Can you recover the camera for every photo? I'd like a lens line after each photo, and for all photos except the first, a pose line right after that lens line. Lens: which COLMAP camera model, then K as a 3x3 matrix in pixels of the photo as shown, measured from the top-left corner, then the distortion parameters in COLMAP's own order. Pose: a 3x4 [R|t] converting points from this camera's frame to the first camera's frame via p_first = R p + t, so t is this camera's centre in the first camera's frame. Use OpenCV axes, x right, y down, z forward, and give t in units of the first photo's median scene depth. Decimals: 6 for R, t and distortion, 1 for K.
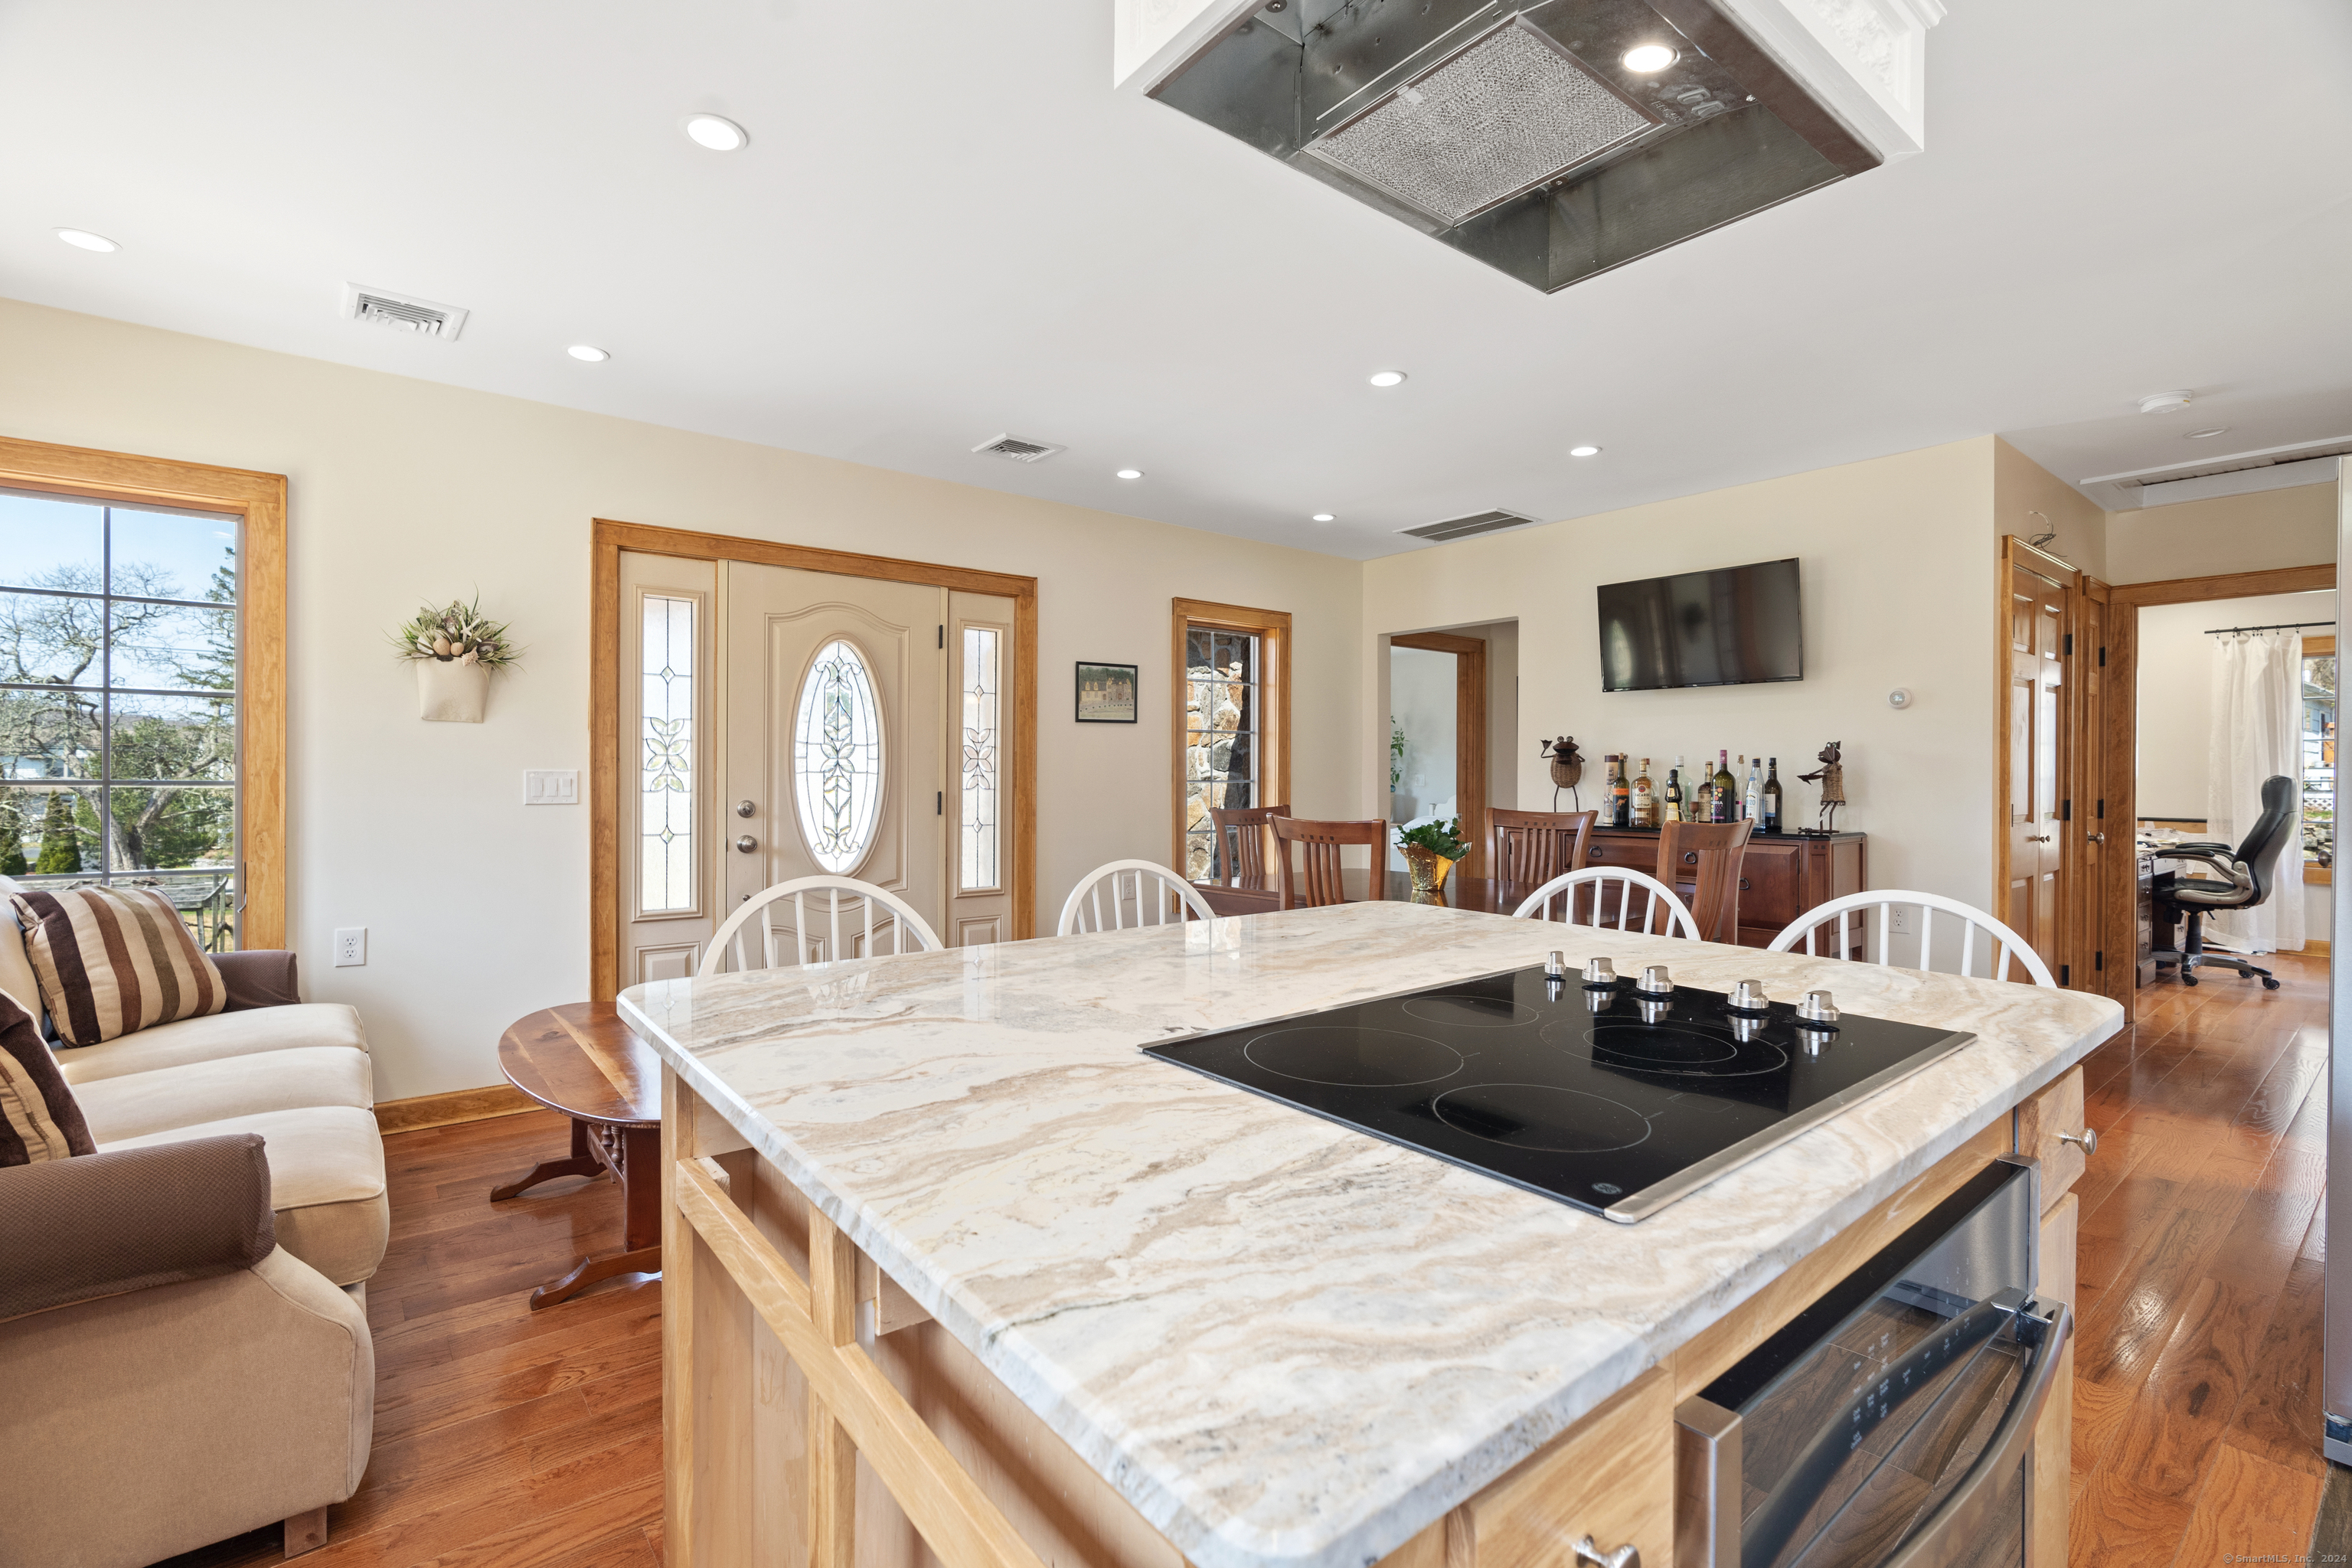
lens RADIAL K [[1062.7, 0, 1169.8], [0, 1062.7, 775.3], [0, 0, 1]] dist [-0.010594, 0.000661]
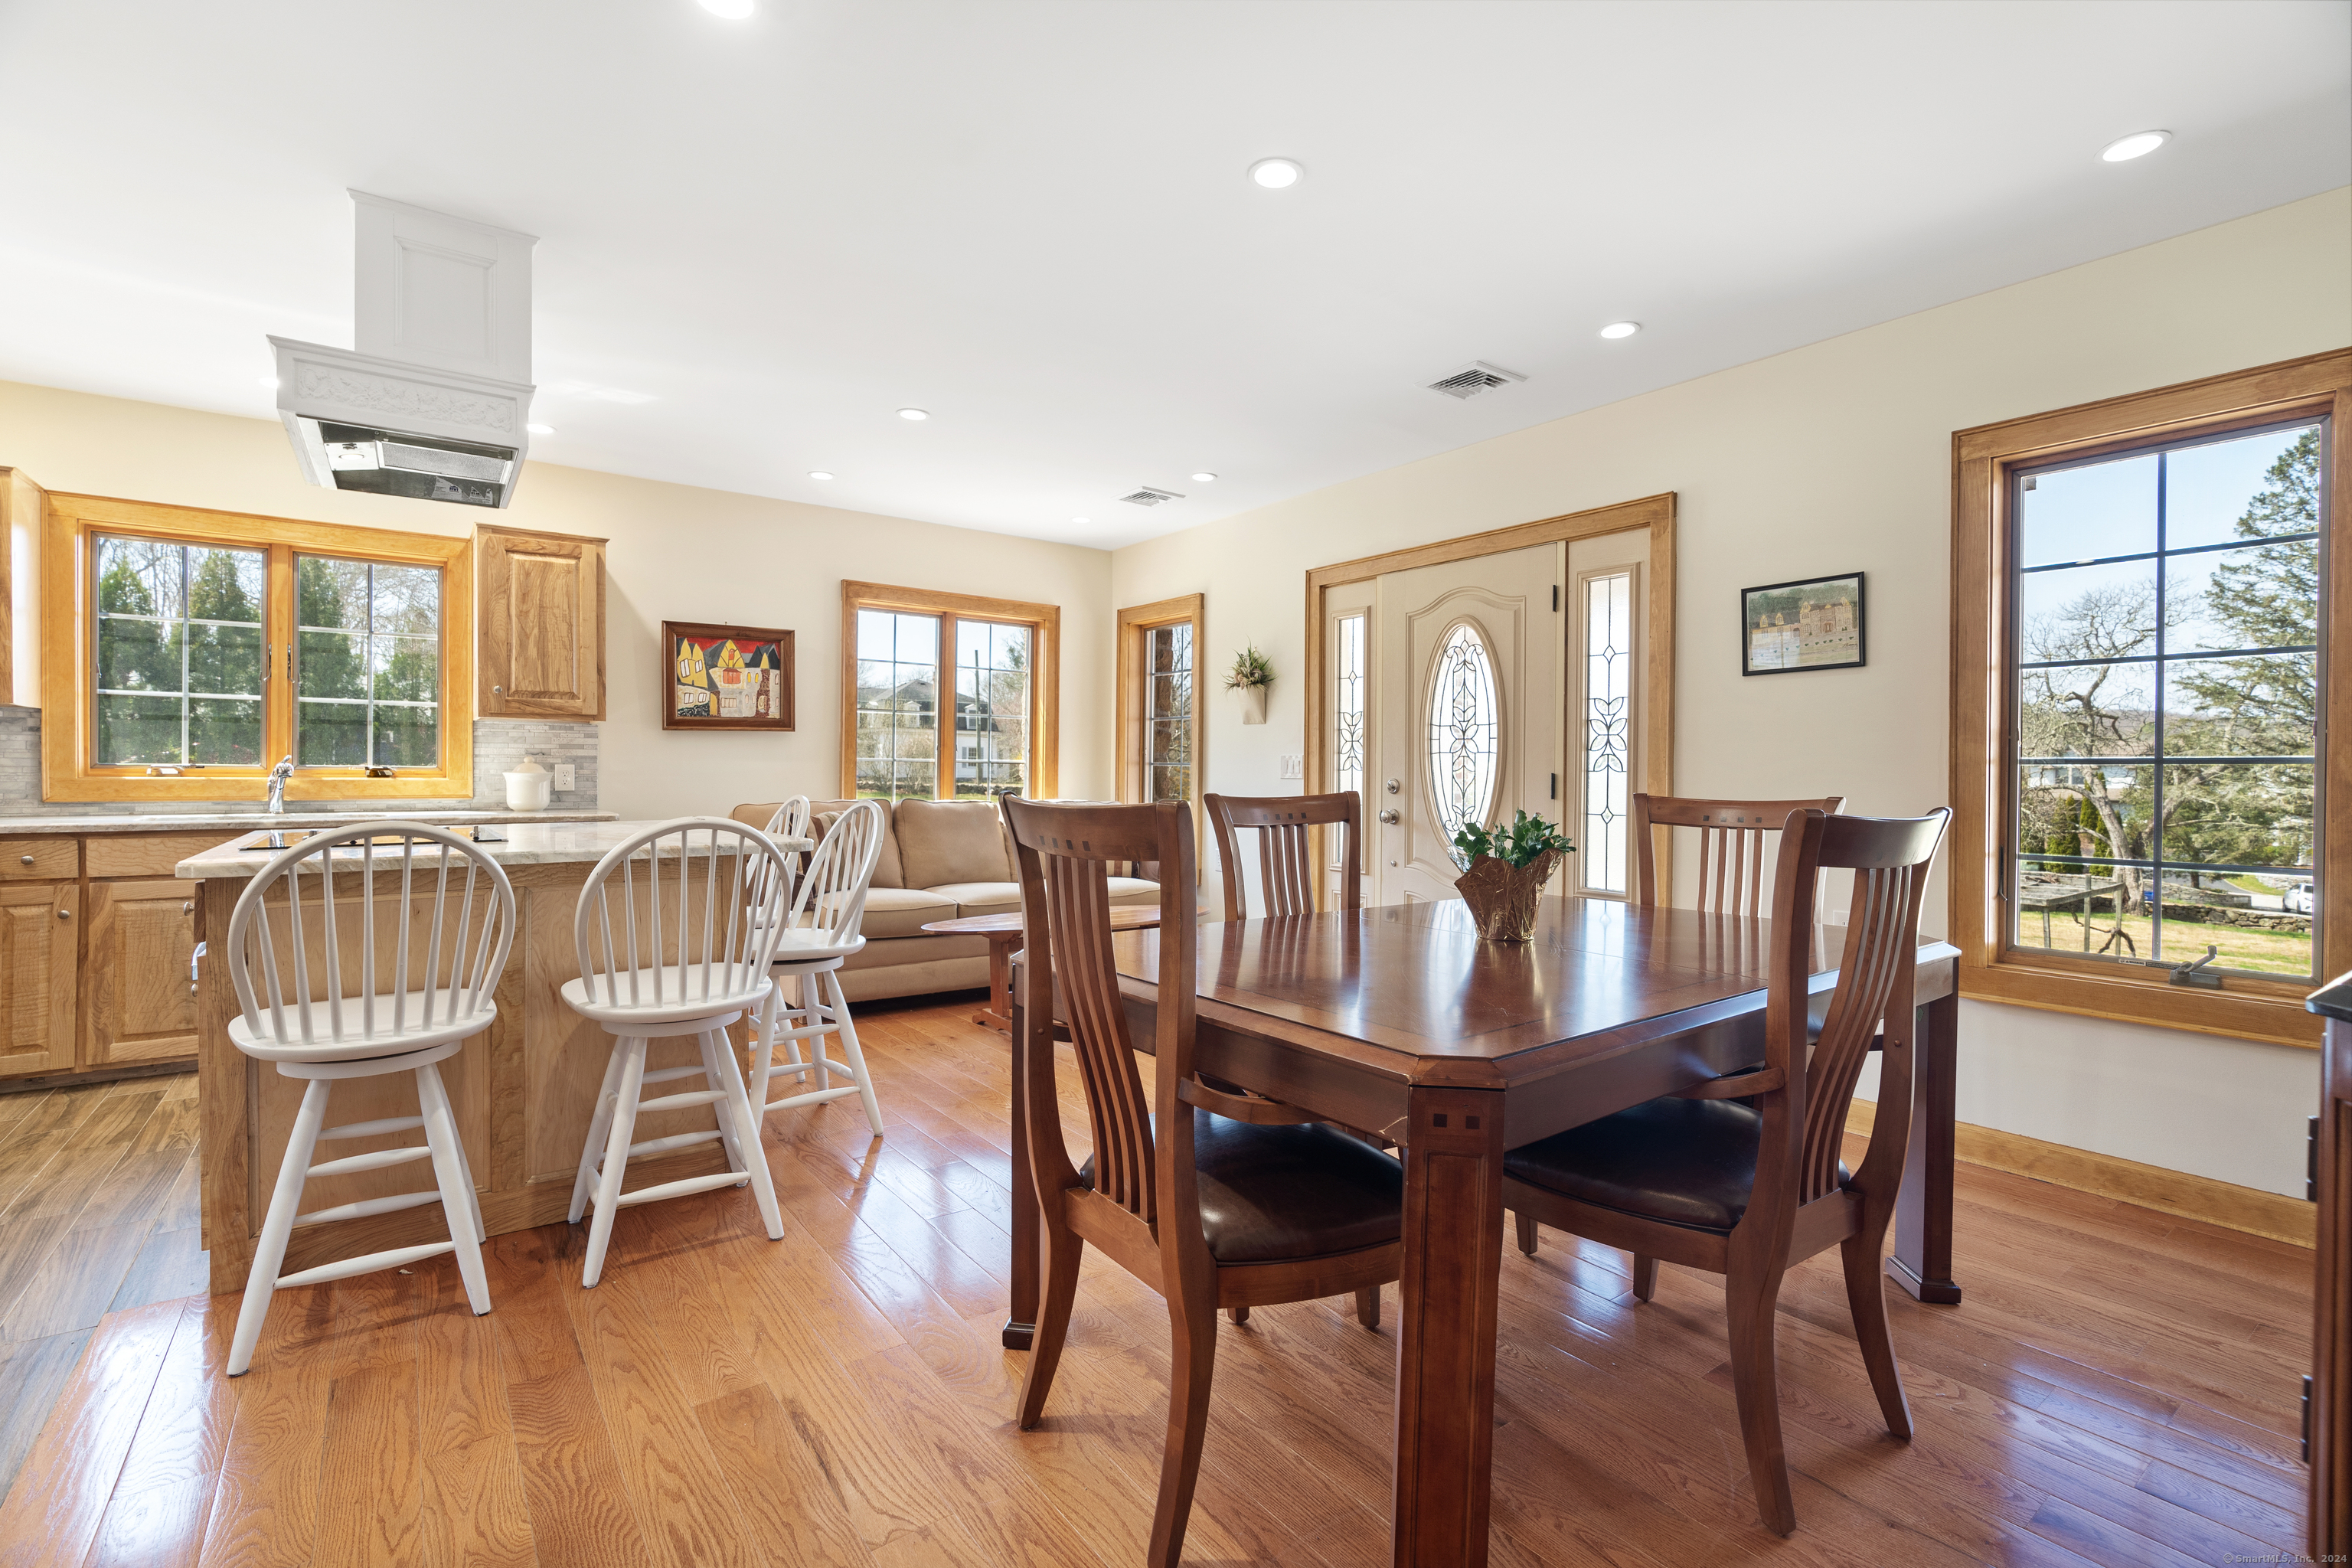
lens RADIAL K [[1059.8, 0, 1172.2], [0, 1059.8, 780.7], [0, 0, 1]] dist [-0.004979, 0.001445]
pose [[-0.036543, -0.000638, -0.999332, 0.712860], [-0.013821, 0.999904, -0.000133, 0.027807], [0.999237, 0.013807, -0.036548, 0.746007]]
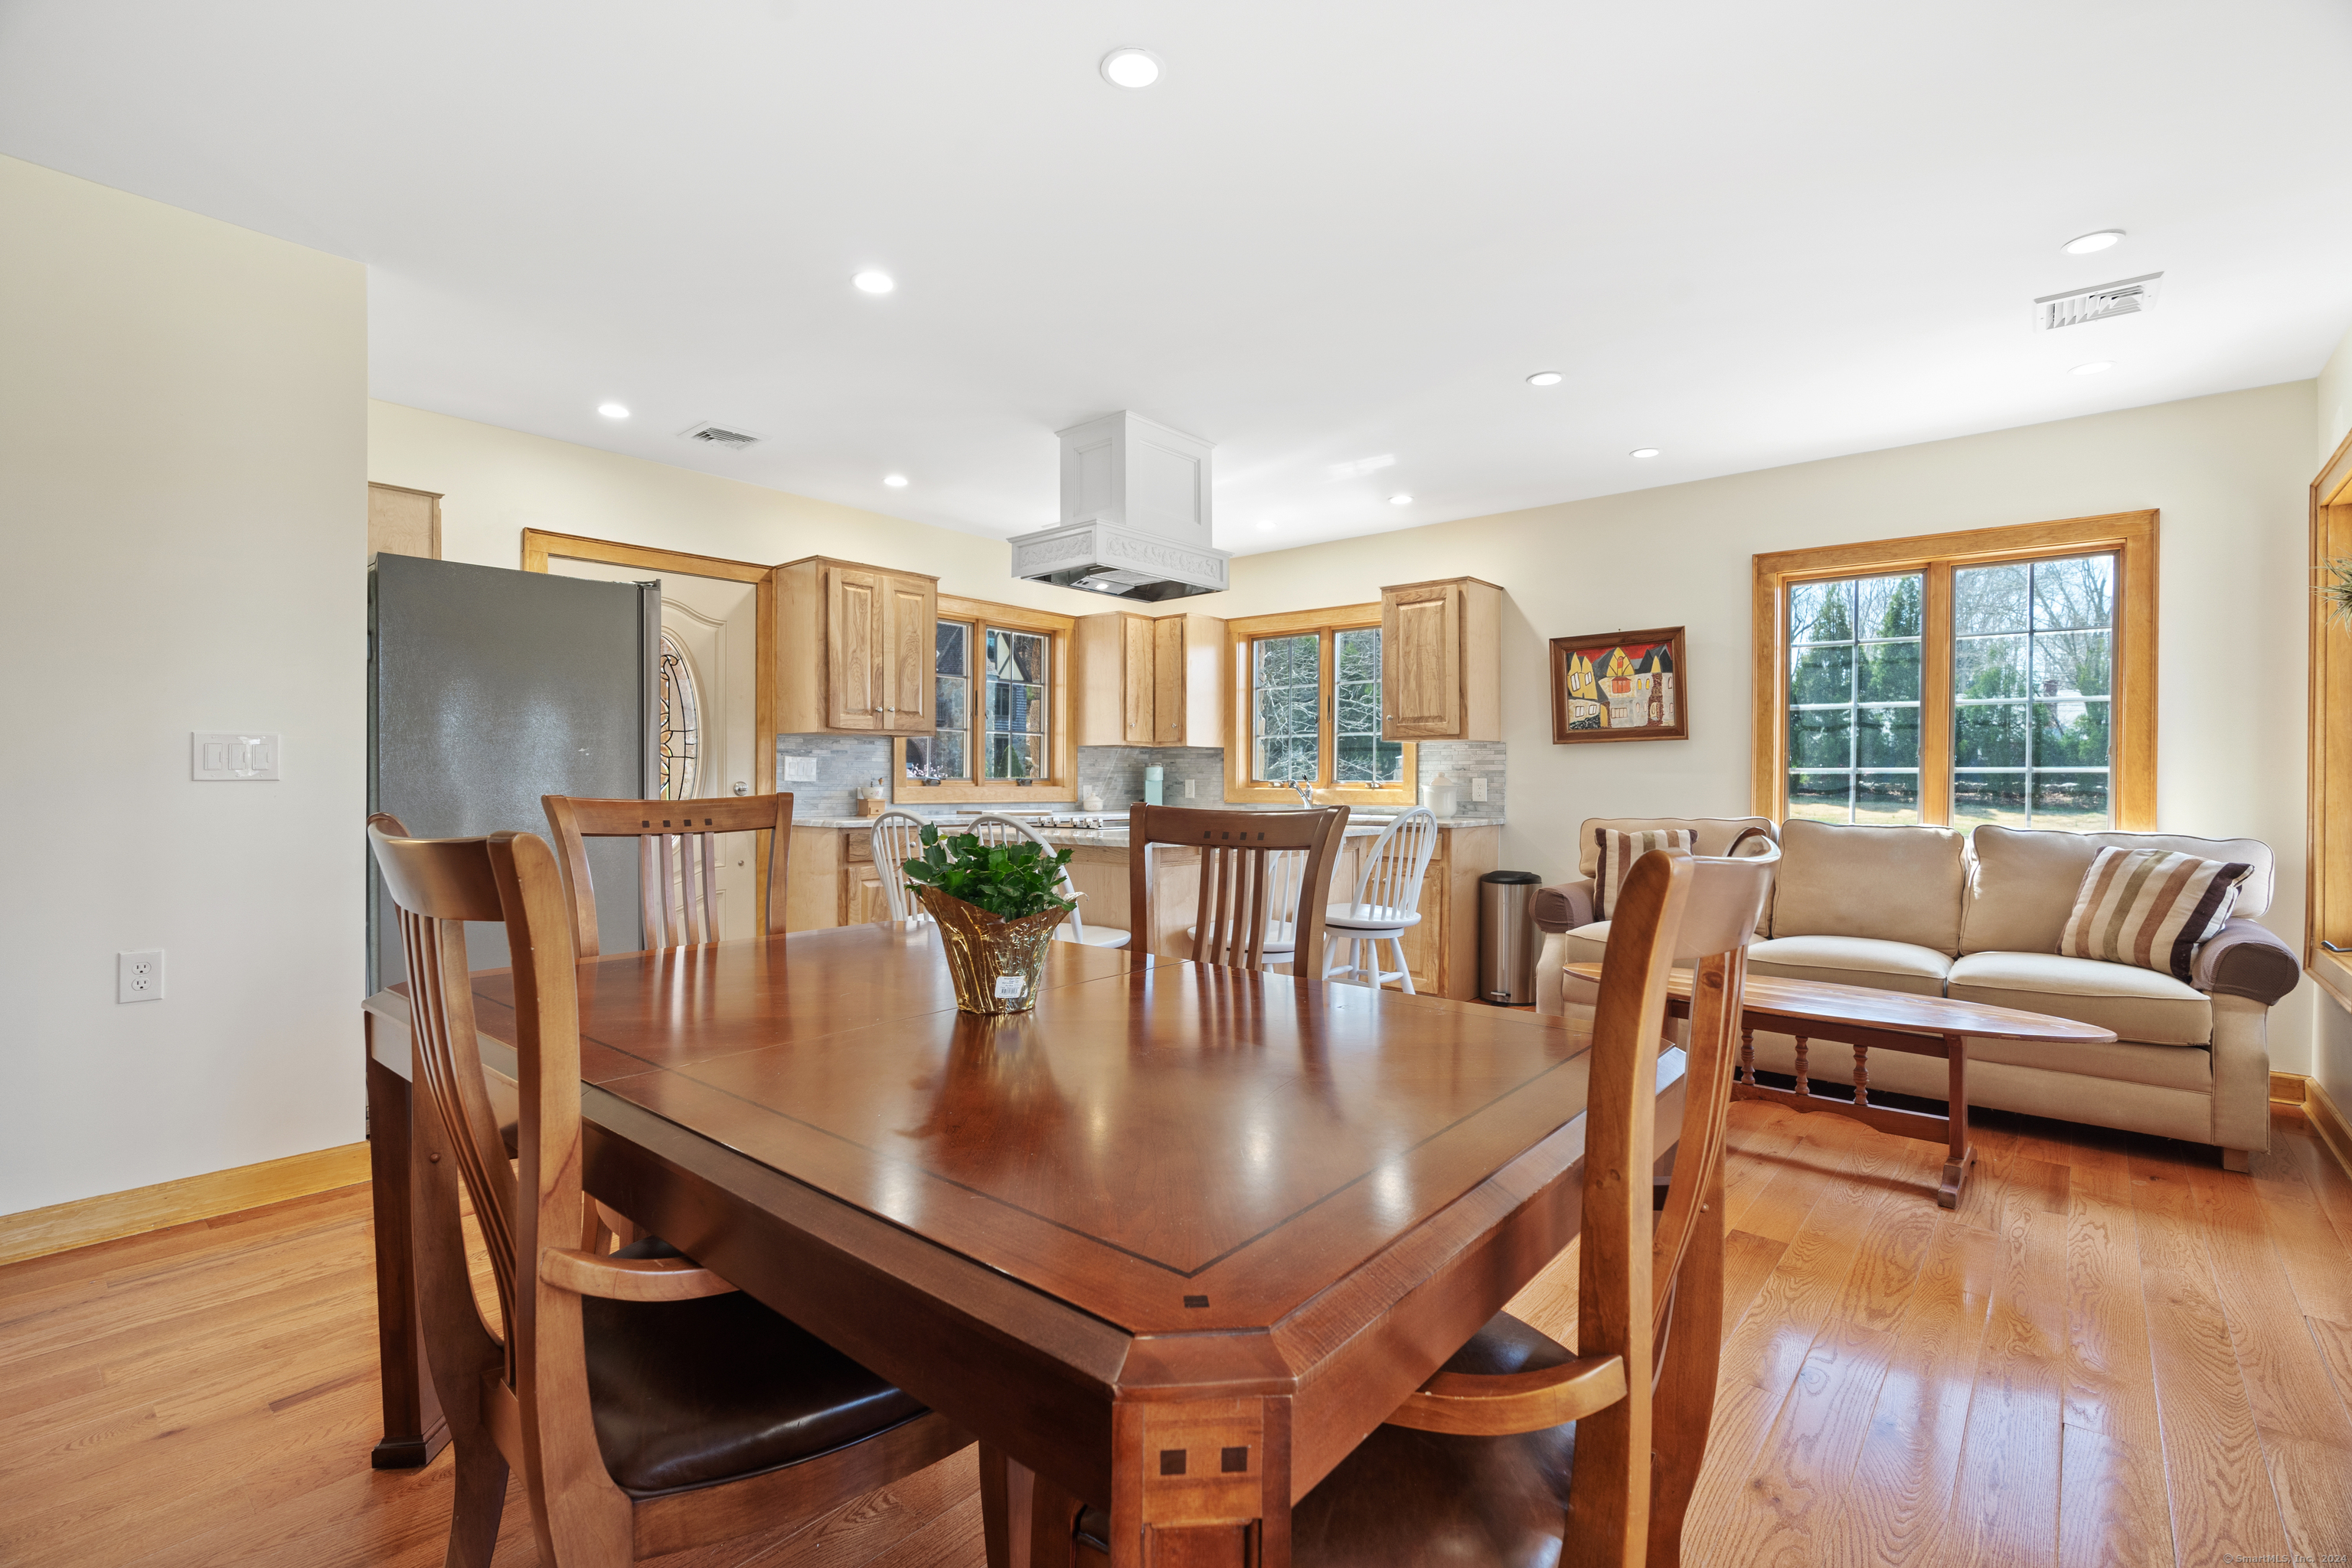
lens RADIAL K [[1062.7, 0, 1169.8], [0, 1062.7, 775.3], [0, 0, 1]] dist [-0.010594, 0.000661]
pose [[-0.983617, -0.013547, -0.179760, 0.226058], [-0.014057, 0.999900, 0.001566, 0.019153], [0.179721, 0.004068, -0.983709, 1.233074]]
